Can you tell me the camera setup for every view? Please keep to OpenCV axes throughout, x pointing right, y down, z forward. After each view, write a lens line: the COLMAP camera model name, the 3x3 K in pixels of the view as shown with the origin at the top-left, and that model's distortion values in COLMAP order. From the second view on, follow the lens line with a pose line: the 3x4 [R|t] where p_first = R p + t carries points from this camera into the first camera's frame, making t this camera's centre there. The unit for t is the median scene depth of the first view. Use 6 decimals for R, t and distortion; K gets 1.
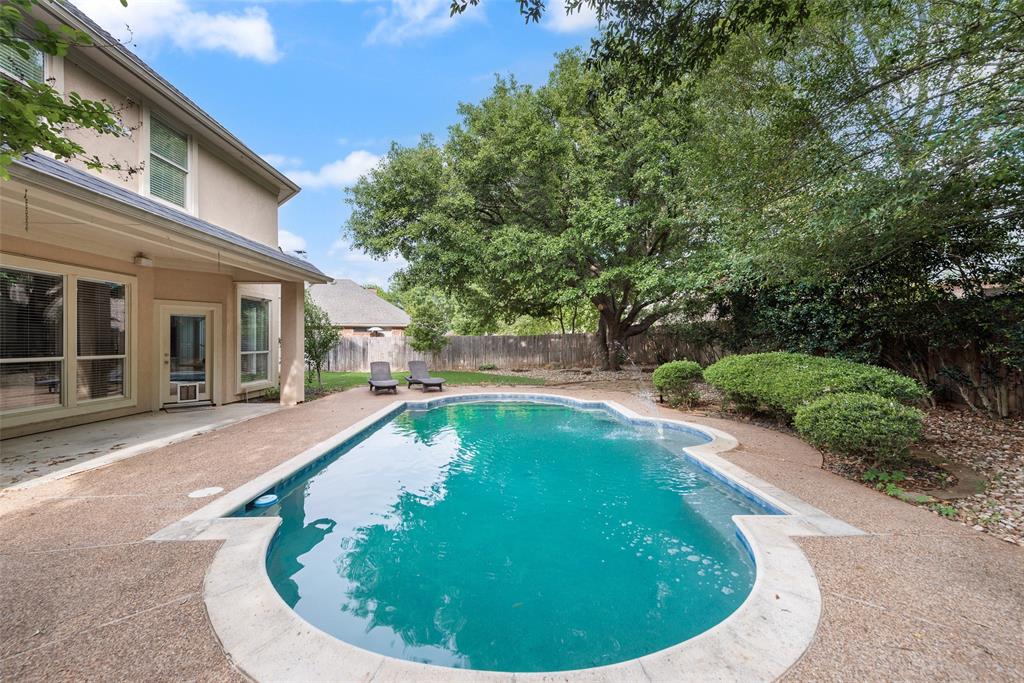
lens RADIAL K [[399.0, 0, 509.5], [0, 399.0, 341.8], [0, 0, 1]] dist [0.005857, -0.000991]
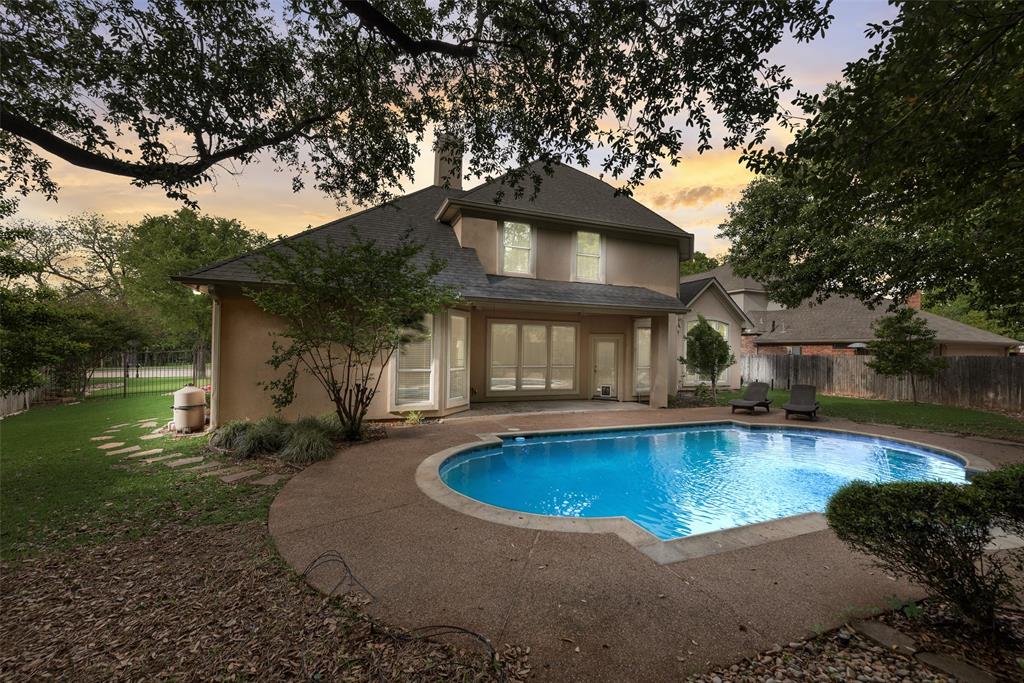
lens RADIAL K [[399.0, 0, 504.0], [0, 399.0, 346.8], [0, 0, 1]] dist [0.005857, -0.000991]
pose [[0.341736, -0.004606, -0.939785, 1.411128], [-0.014509, 0.999843, -0.010177, -0.066781], [0.939684, 0.017113, 0.341615, 0.186129]]
